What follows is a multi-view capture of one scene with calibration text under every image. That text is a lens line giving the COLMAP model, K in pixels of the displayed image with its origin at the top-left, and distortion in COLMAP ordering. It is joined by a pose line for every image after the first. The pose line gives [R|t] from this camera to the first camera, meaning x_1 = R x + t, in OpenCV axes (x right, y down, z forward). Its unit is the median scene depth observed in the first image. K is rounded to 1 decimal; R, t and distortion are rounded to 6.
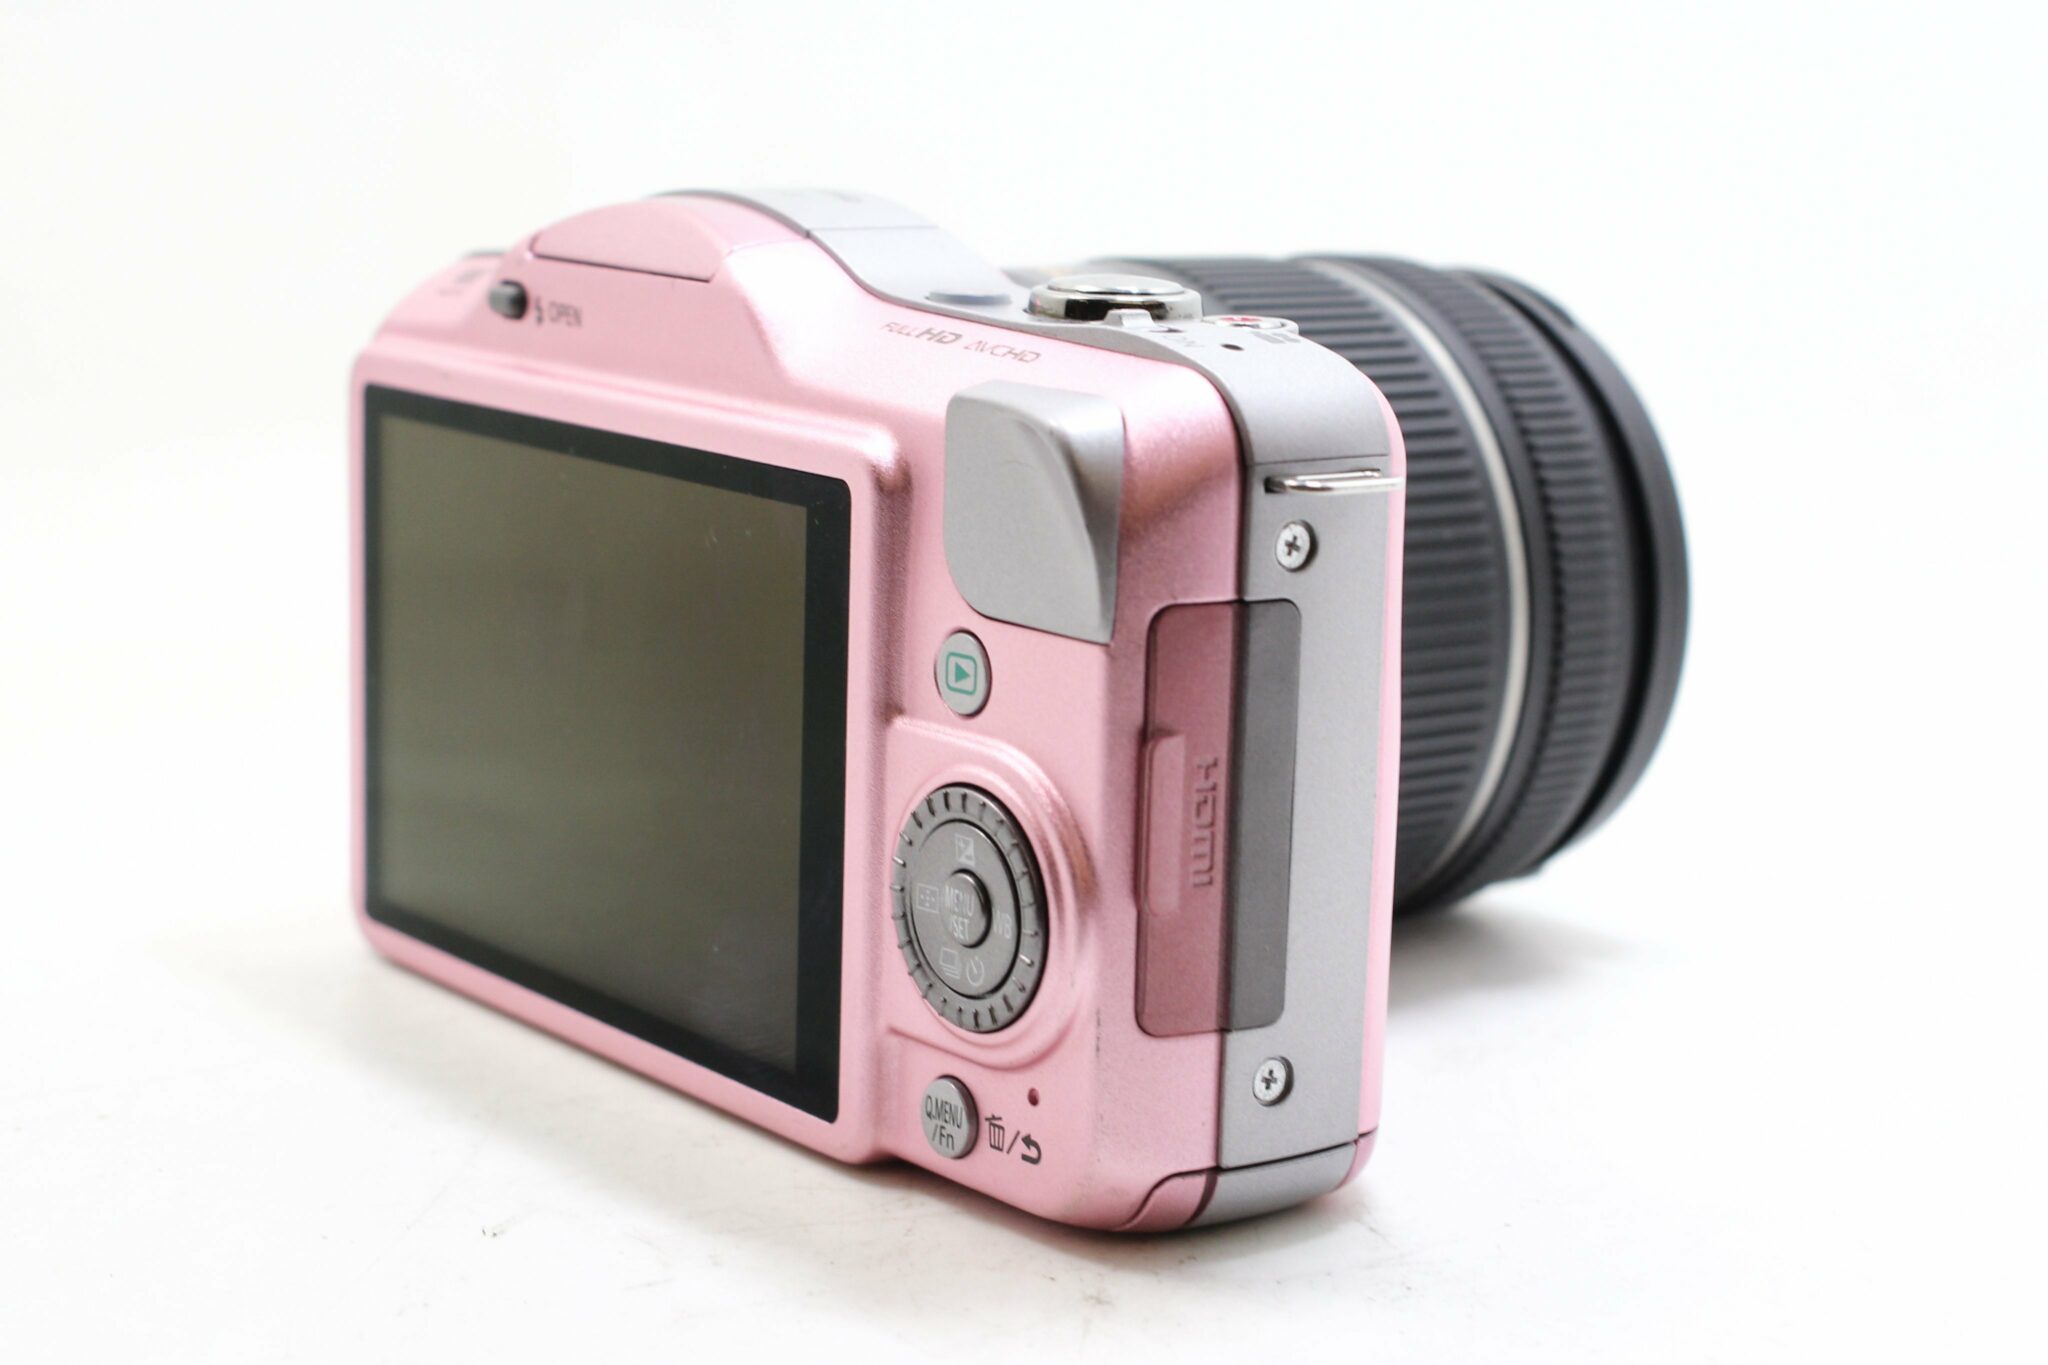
lens RADIAL K [[3599.0, 0, 1024.0], [0, 3599.0, 682.5], [0, 0, 1]] dist [-0.014137, -0.063052]
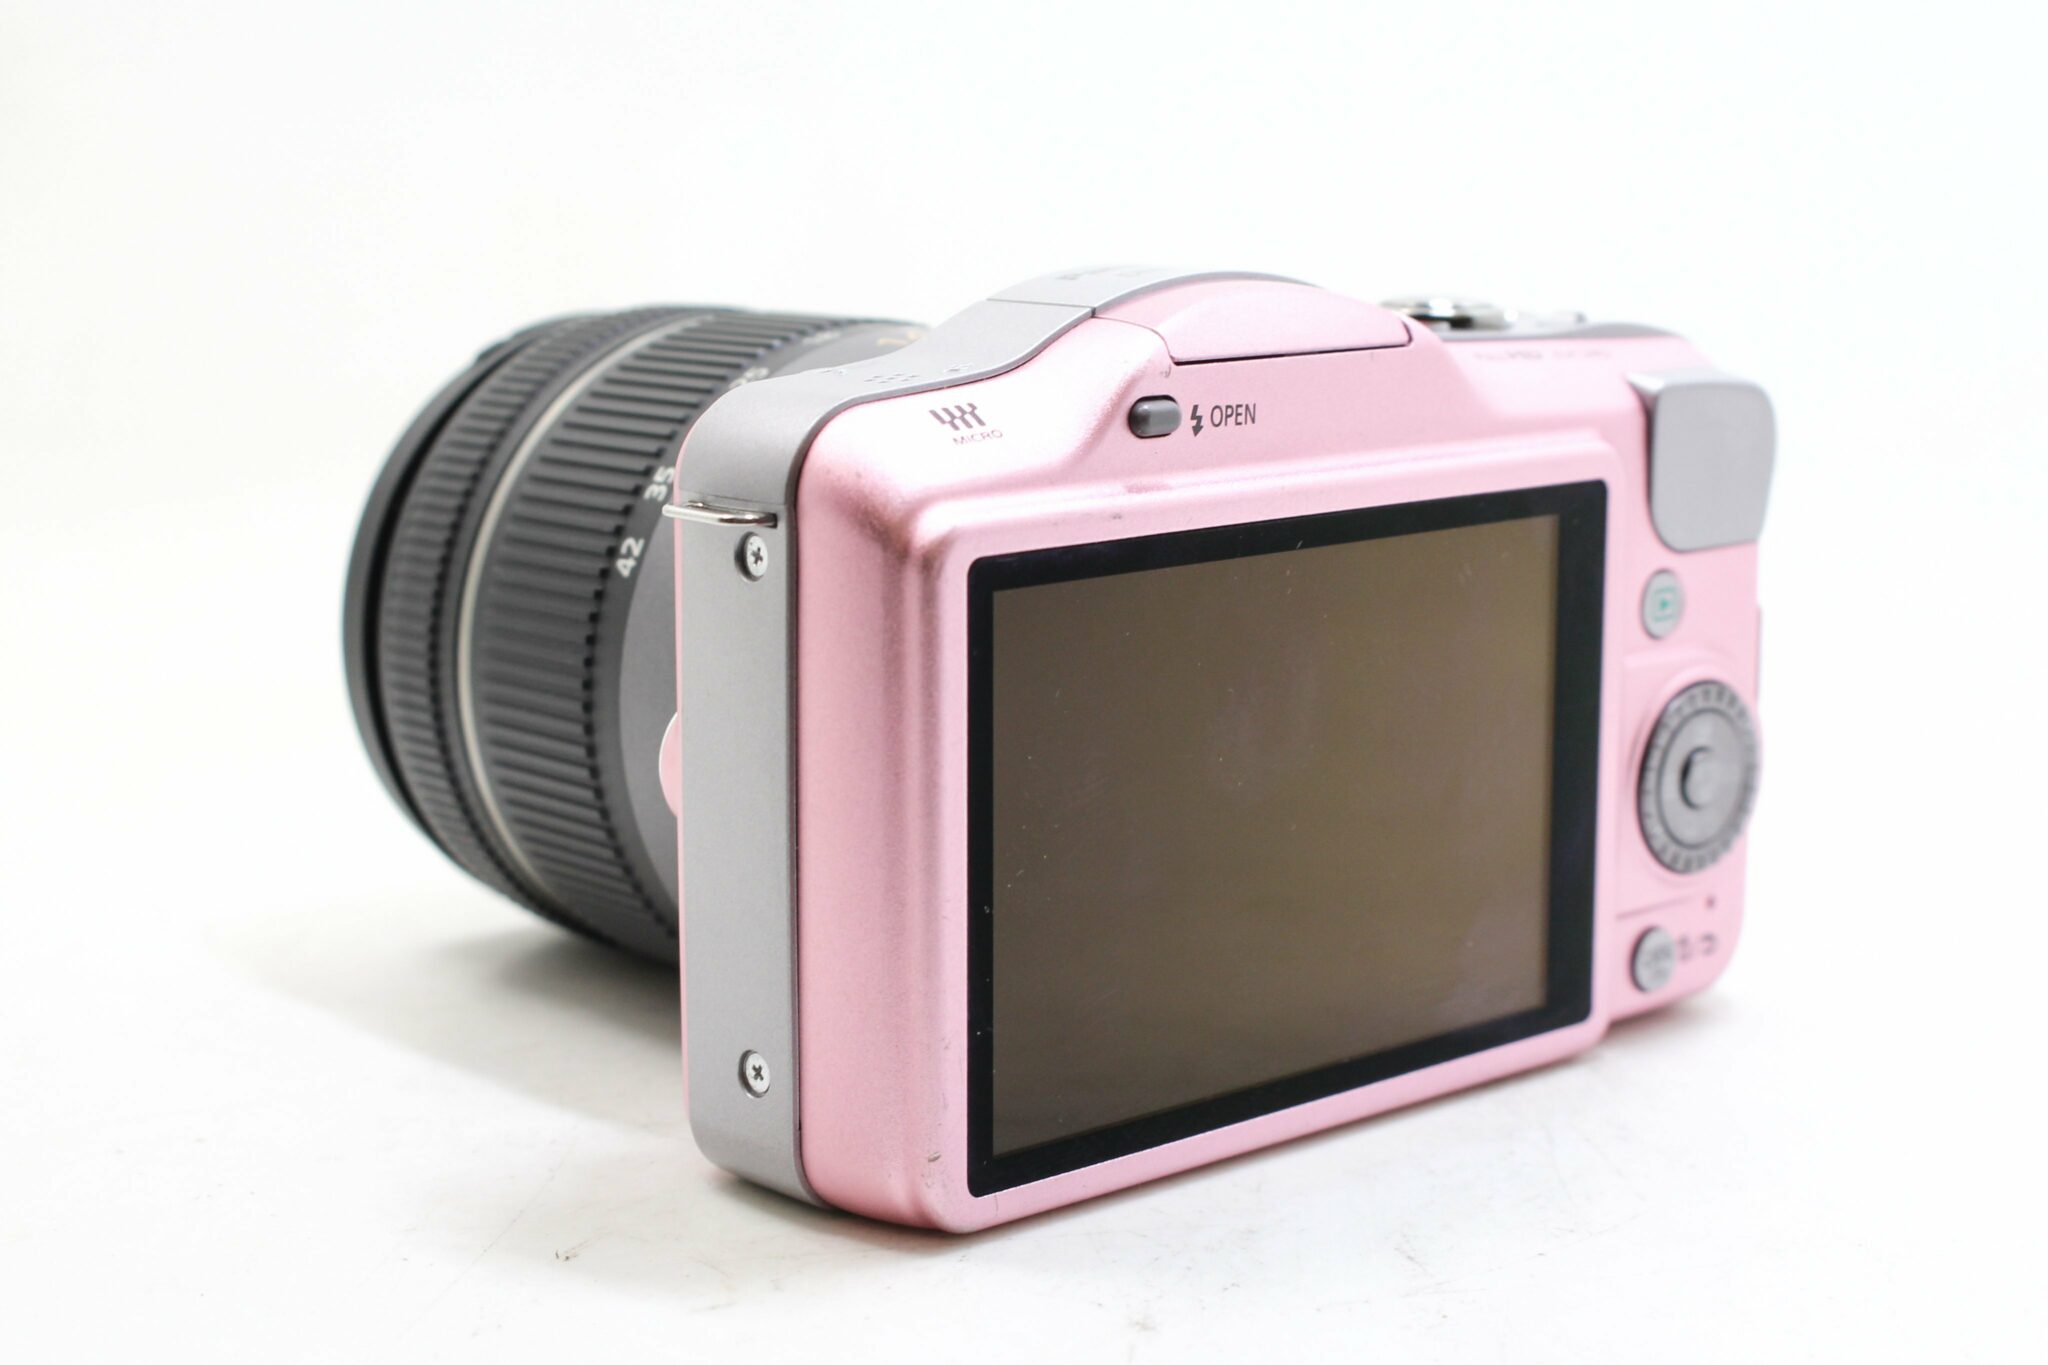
lens RADIAL K [[3599.0, 0, 1024.0], [0, 3599.0, 682.5], [0, 0, 1]] dist [-0.014137, -0.063052]
pose [[-0.066133, -0.221936, 0.972816, -1.196482], [0.169352, 0.958309, 0.230140, -0.295000], [-0.983334, 0.179968, -0.025790, 1.222484]]
